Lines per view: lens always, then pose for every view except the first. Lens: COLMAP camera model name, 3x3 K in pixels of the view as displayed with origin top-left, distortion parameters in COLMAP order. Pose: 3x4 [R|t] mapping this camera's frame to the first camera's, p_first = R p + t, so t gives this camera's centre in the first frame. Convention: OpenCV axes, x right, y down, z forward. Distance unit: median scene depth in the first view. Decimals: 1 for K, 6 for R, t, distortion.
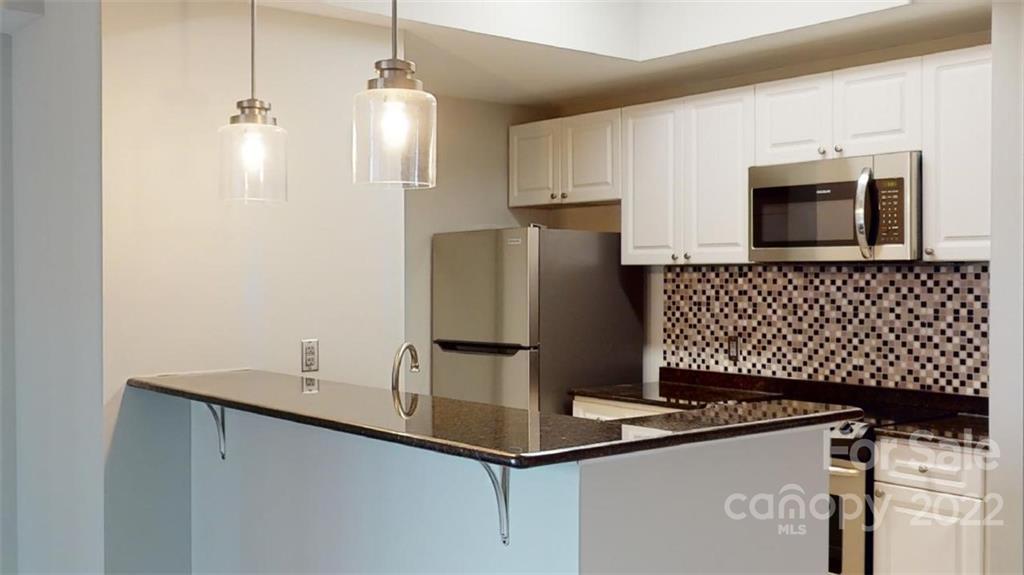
lens RADIAL K [[1050.0, 0, 512.0], [0, 1050.0, 287.5], [0, 0, 1]] dist [0.007436, -0.019370]
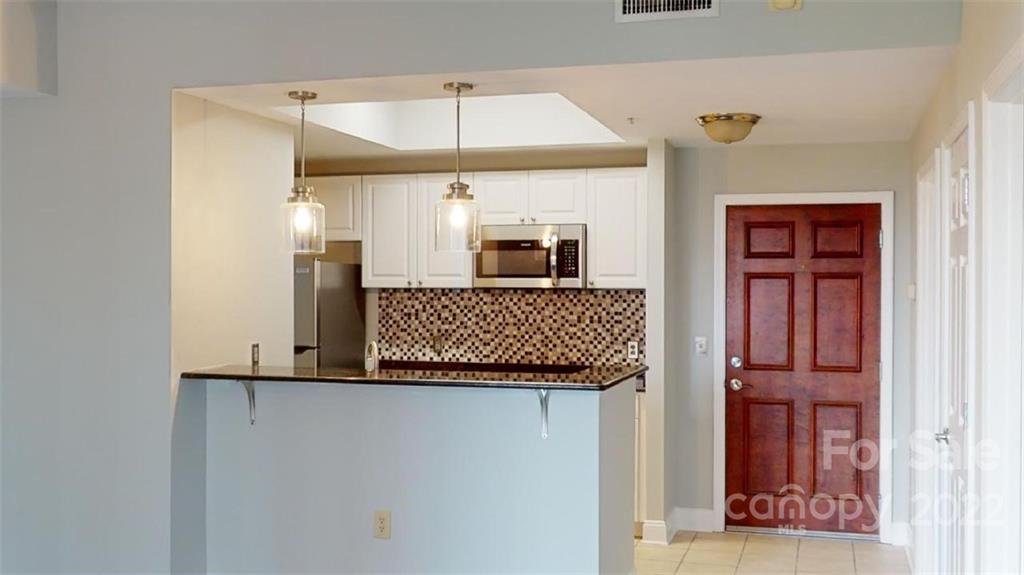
lens RADIAL K [[1050.0, 0, 512.0], [0, 1050.0, 287.5], [0, 0, 1]] dist [0.007436, -0.019370]
pose [[0.827664, 0.002004, 0.561221, -0.545569], [0.002313, 0.999973, -0.006982, -0.011726], [-0.561220, 0.007077, 0.827637, -0.287232]]
